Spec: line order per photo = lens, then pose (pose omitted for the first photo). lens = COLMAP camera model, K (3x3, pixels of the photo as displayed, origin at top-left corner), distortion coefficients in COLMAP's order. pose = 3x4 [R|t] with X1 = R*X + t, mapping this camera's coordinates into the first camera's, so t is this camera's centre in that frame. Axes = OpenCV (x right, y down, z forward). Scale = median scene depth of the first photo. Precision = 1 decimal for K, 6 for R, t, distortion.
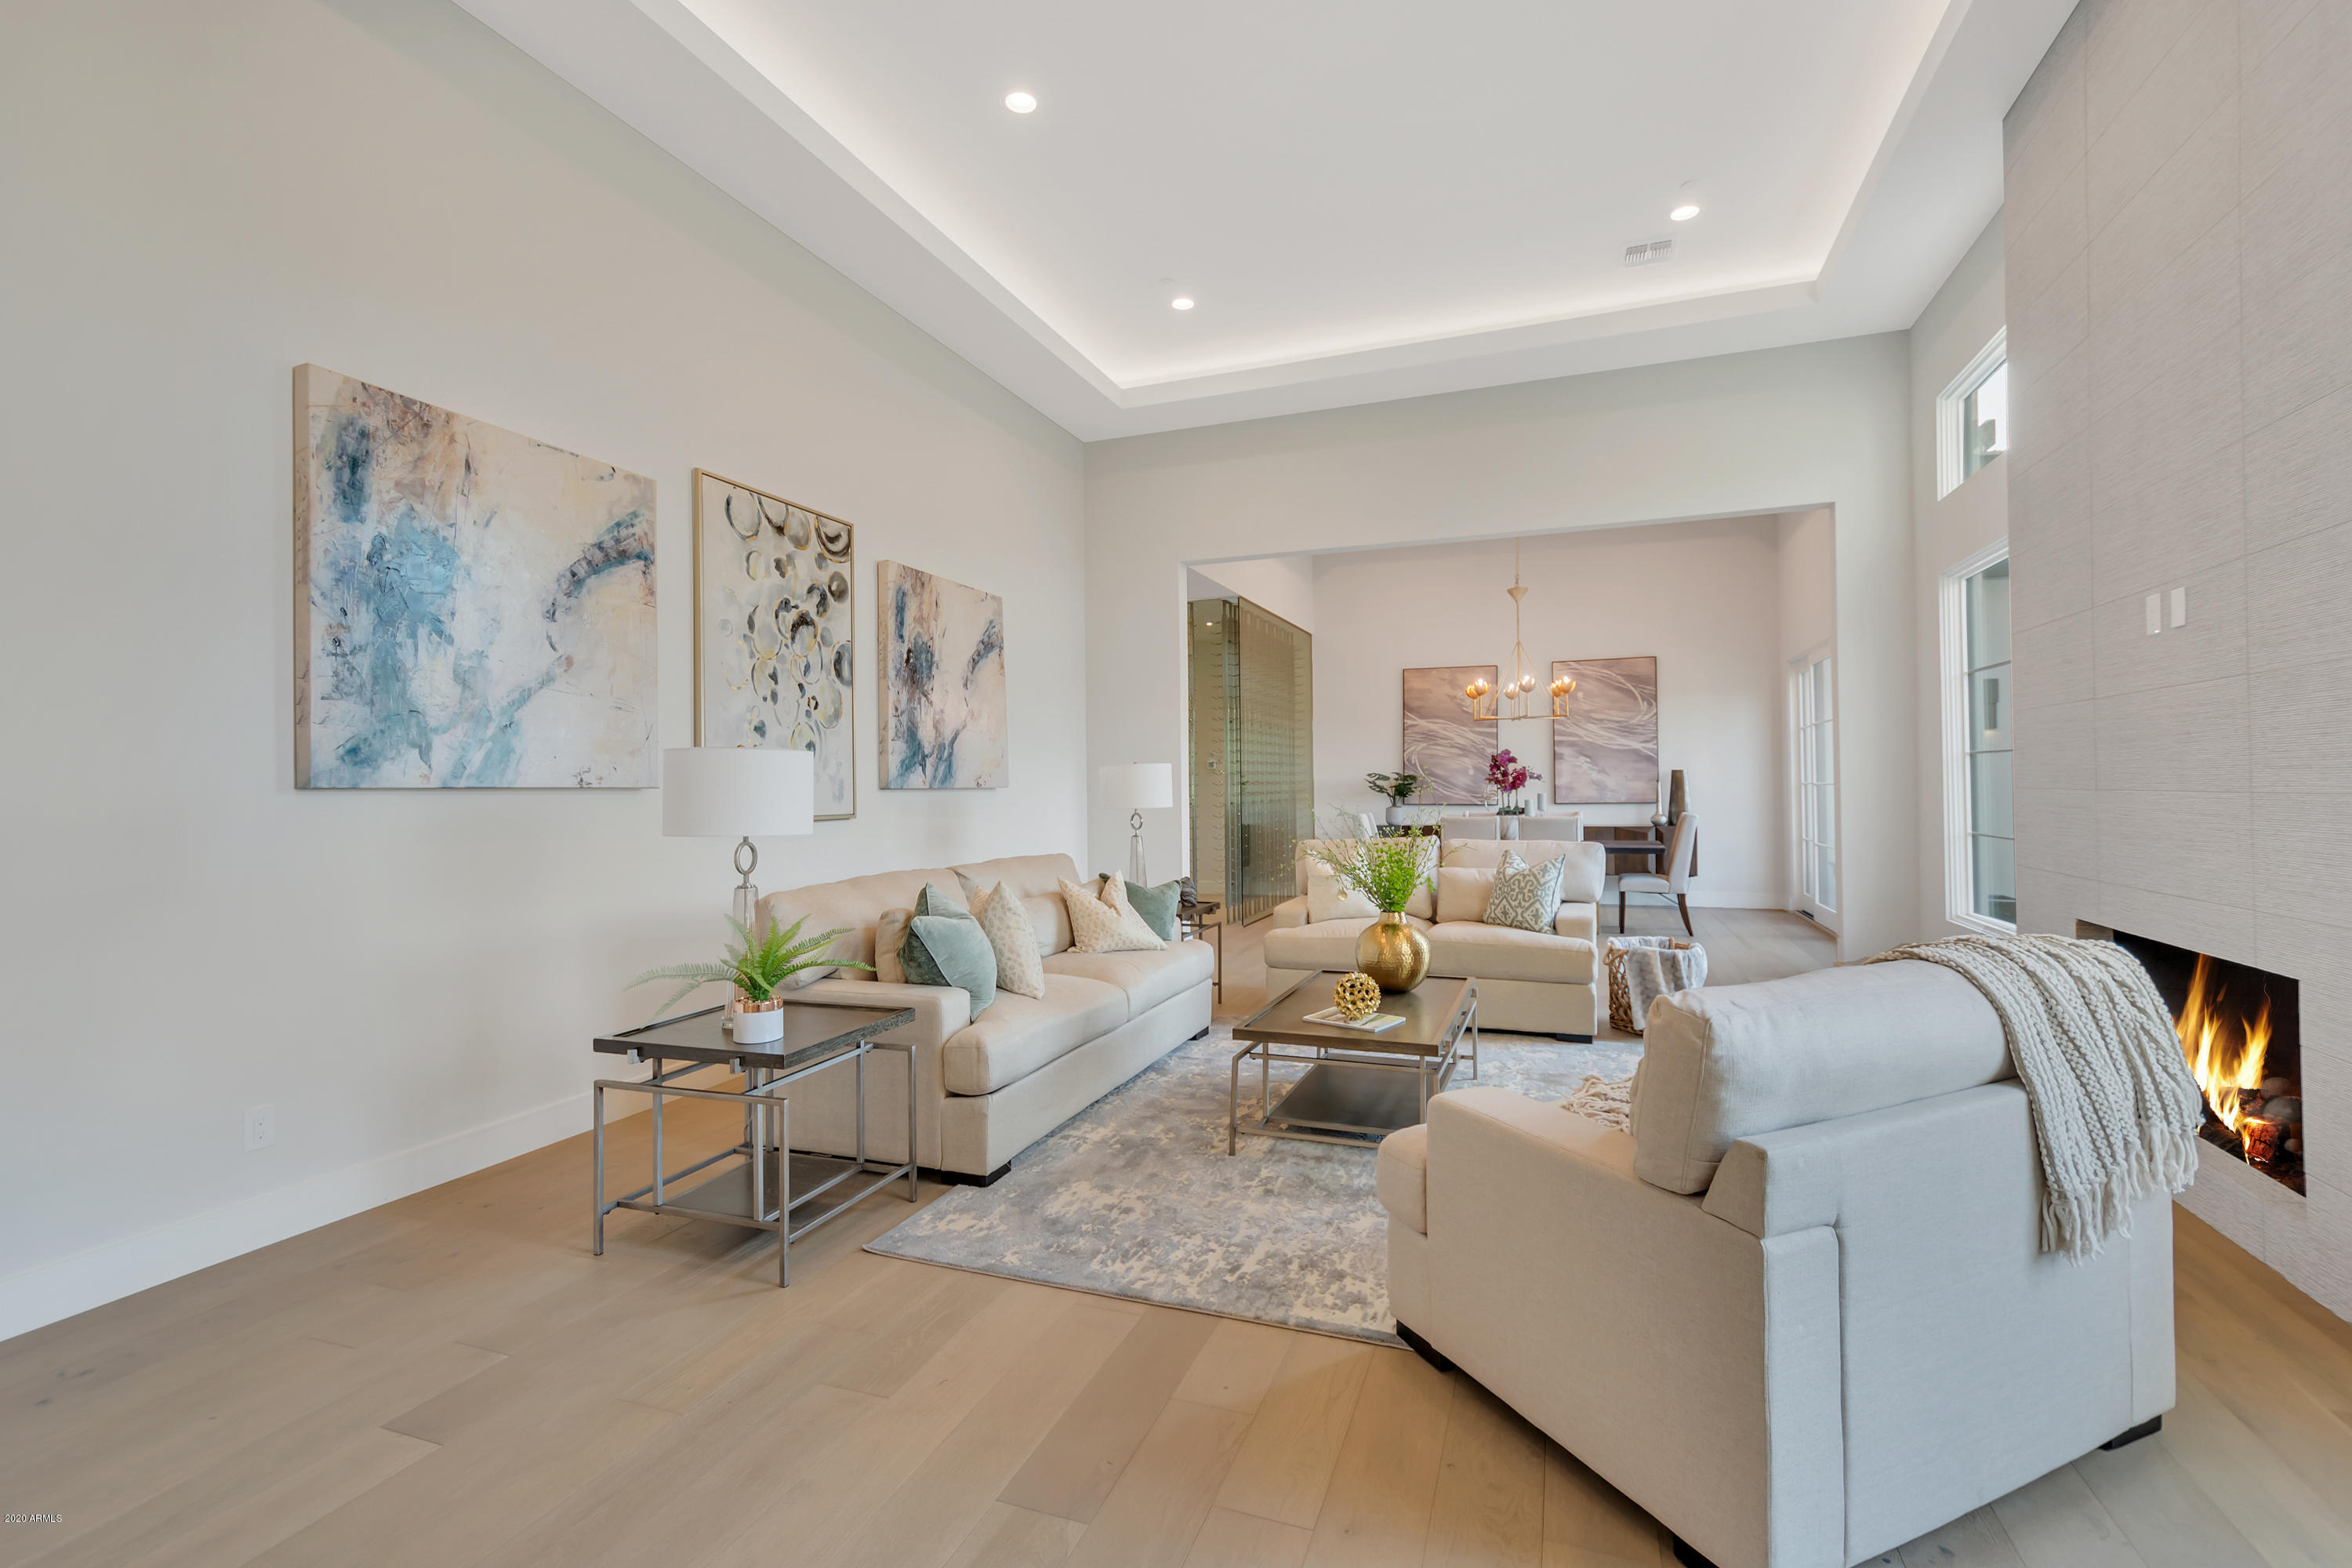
lens RADIAL K [[1054.4, 0, 1178.4], [0, 1054.4, 777.3], [0, 0, 1]] dist [0.011078, -0.000389]
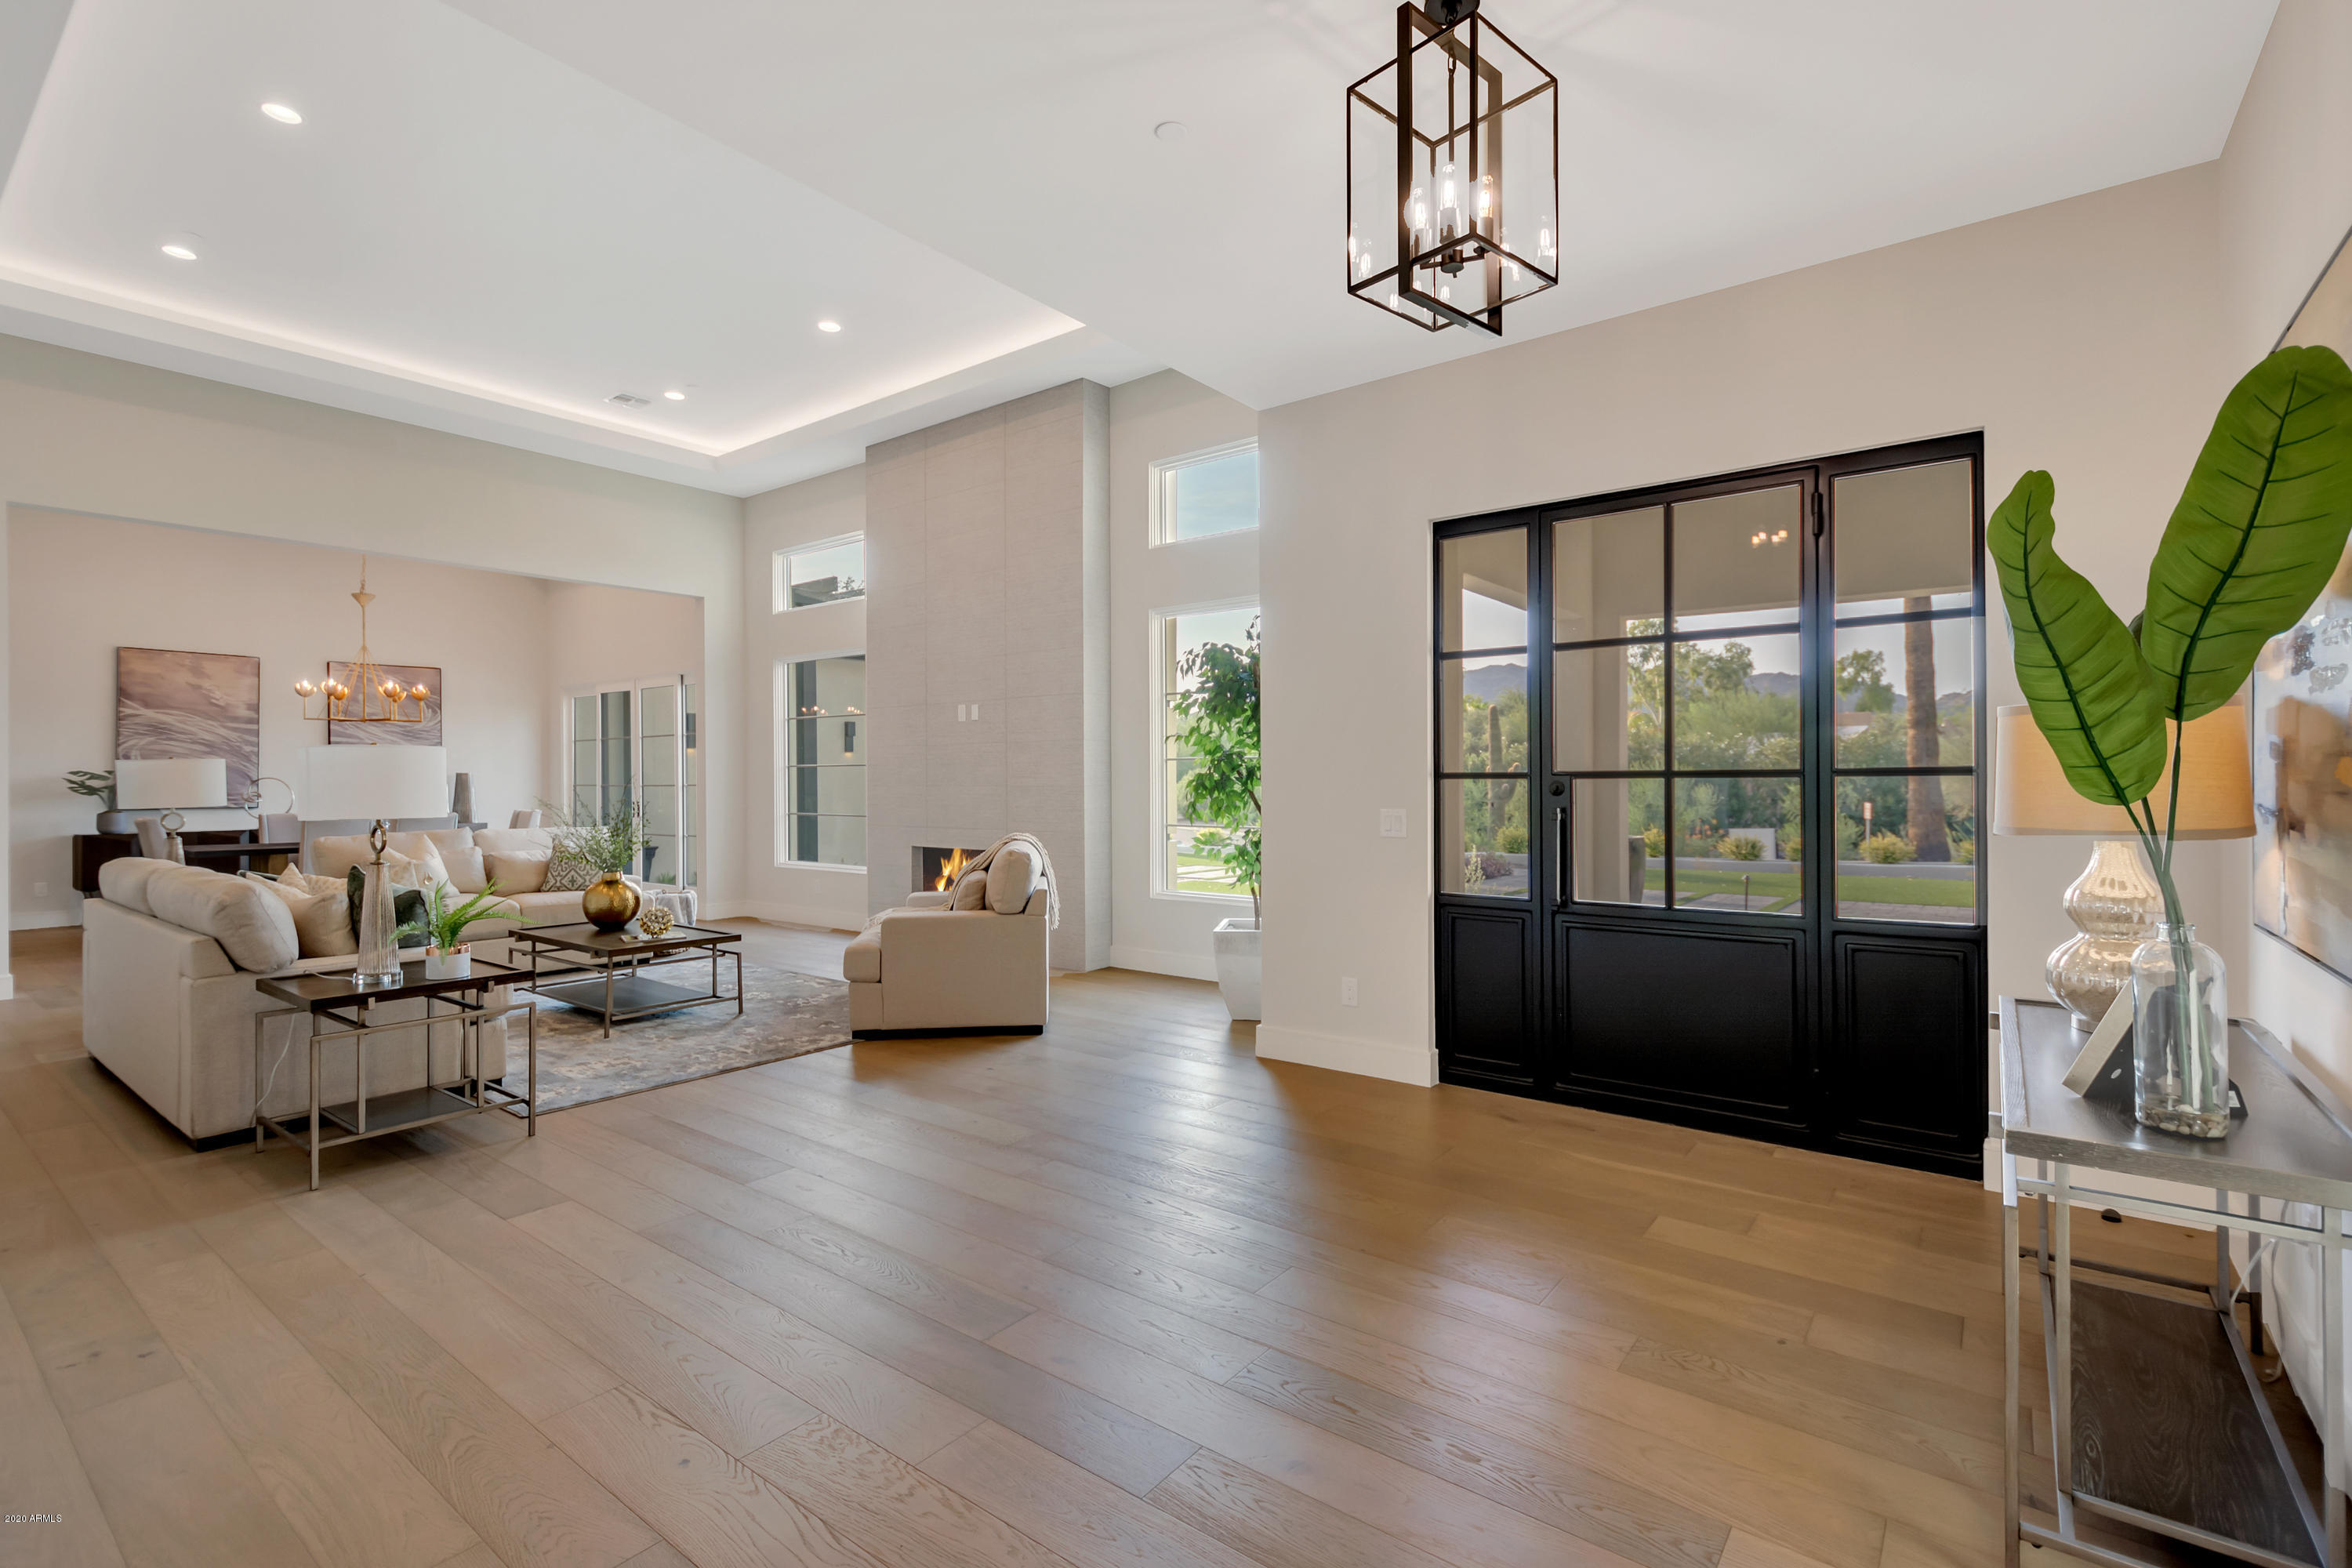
lens RADIAL K [[1054.4, 0, 1179.2], [0, 1054.4, 780.7], [0, 0, 1]] dist [0.011078, -0.000389]
pose [[0.304737, 0.009080, 0.952393, -0.738994], [-0.006412, 0.999951, -0.007482, 0.009163], [-0.952415, -0.003827, 0.304780, -0.122451]]
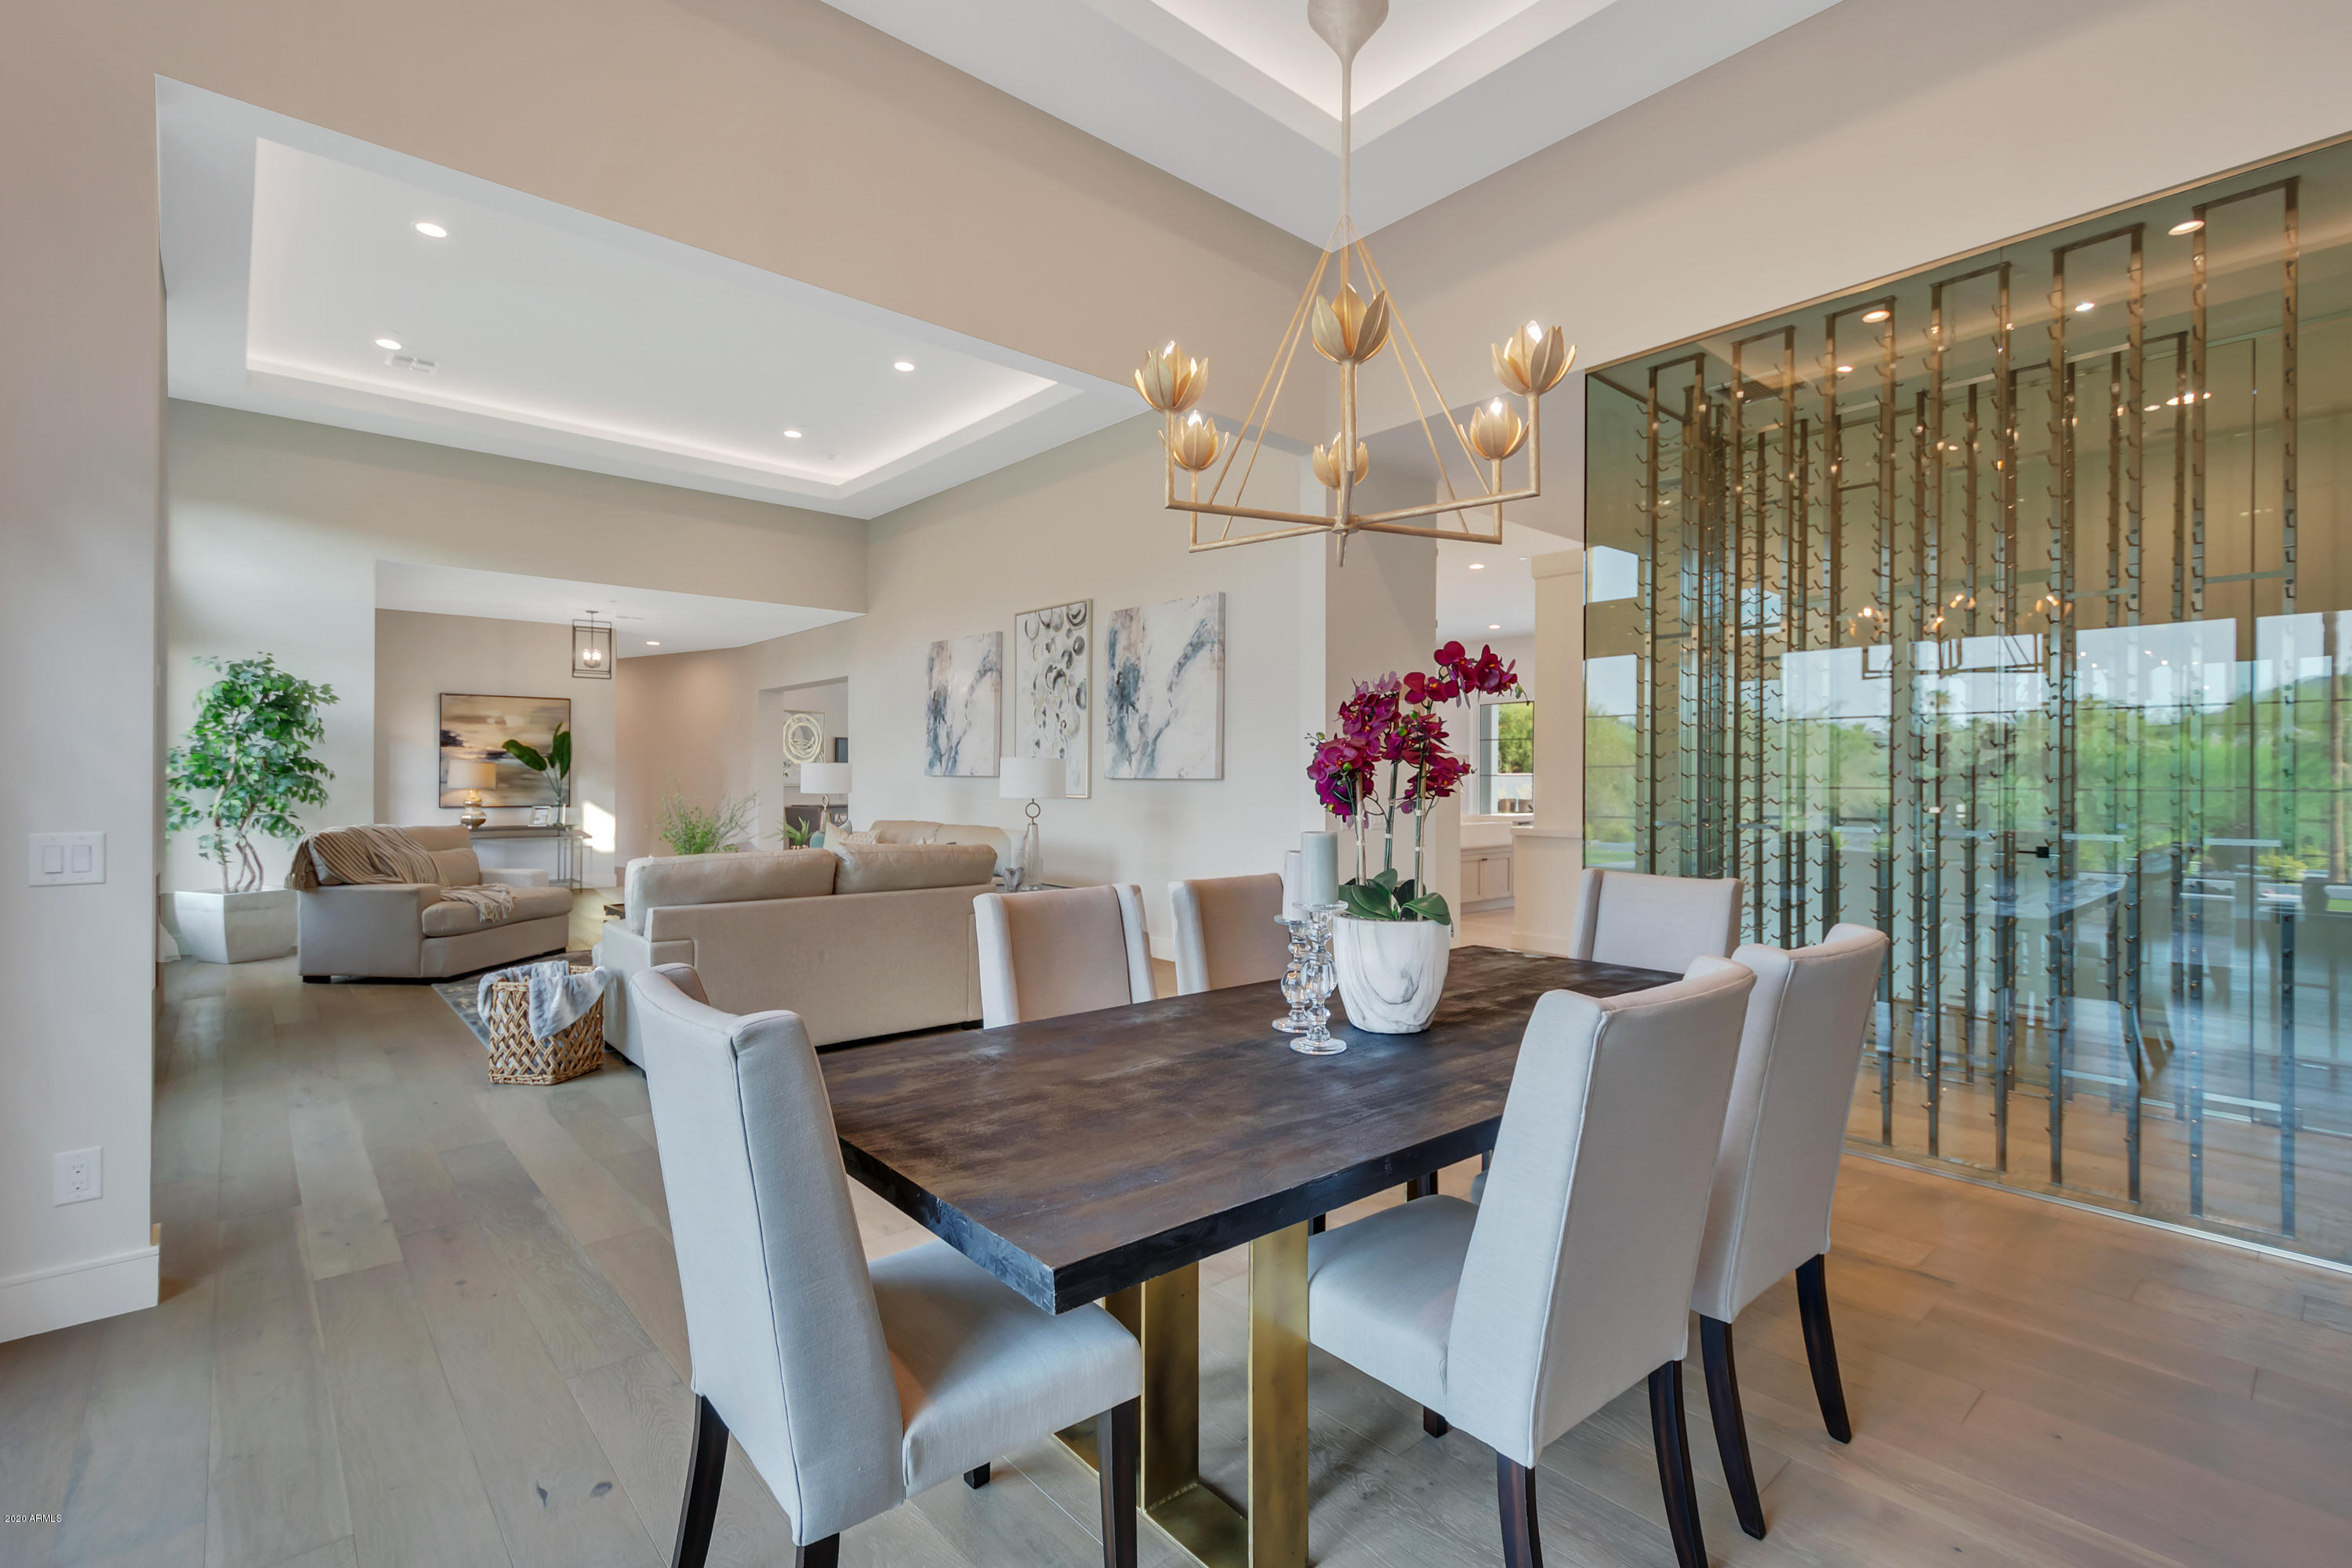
lens RADIAL K [[1054.4, 0, 1180.7], [0, 1054.4, 773.2], [0, 0, 1]] dist [0.011078, -0.000389]
pose [[-0.483683, 0.005743, -0.875224, 0.947310], [0.006367, 0.999975, 0.003043, 0.000362], [0.875220, -0.004101, -0.483708, 1.879408]]
